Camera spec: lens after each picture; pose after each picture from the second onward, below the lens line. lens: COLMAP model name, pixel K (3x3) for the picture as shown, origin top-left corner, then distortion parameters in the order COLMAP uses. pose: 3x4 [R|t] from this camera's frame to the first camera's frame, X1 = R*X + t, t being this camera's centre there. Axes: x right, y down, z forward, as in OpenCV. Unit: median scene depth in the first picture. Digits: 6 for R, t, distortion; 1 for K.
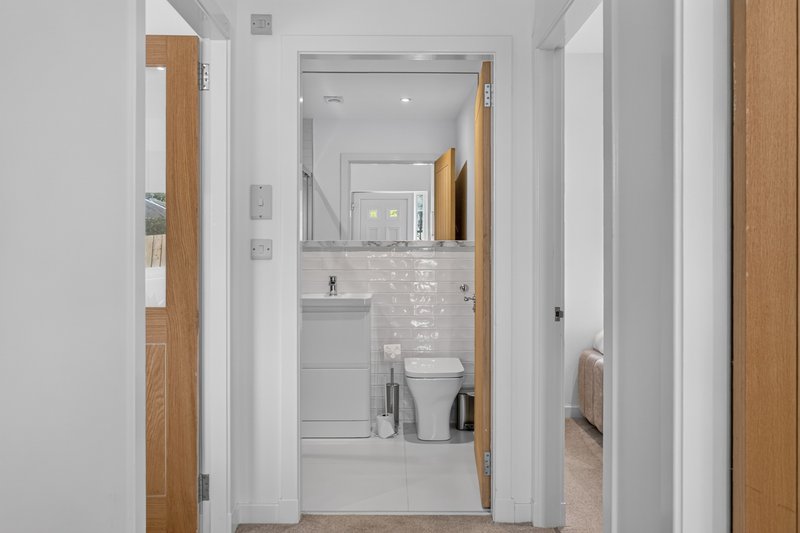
lens RADIAL K [[502.9, 0, 400.0], [0, 502.9, 266.5], [0, 0, 1]] dist [-0.004330, -0.003316]
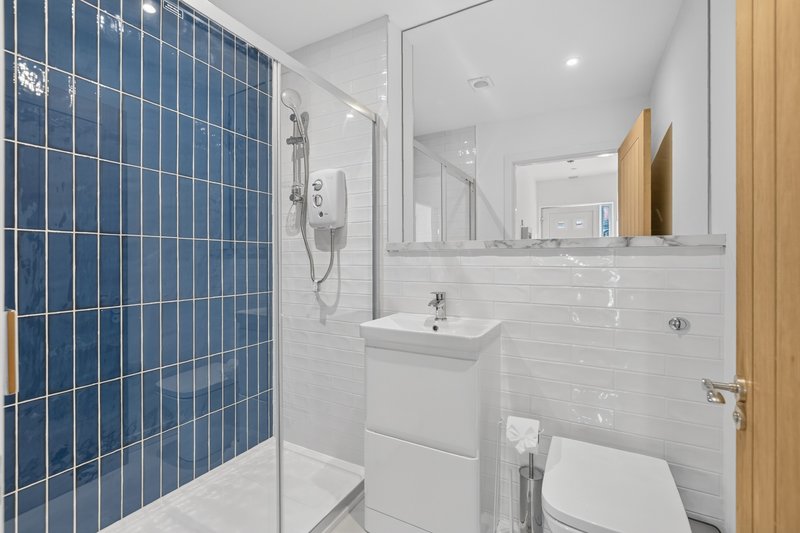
lens RADIAL K [[337.4, 0, 400.9], [0, 337.4, 260.7], [0, 0, 1]] dist [0.001164, -0.000047]
pose [[0.871325, -0.000178, -0.490706, 0.046921], [-0.008878, 0.999831, -0.016128, -0.015274], [0.490626, 0.018409, 0.871176, 0.543611]]
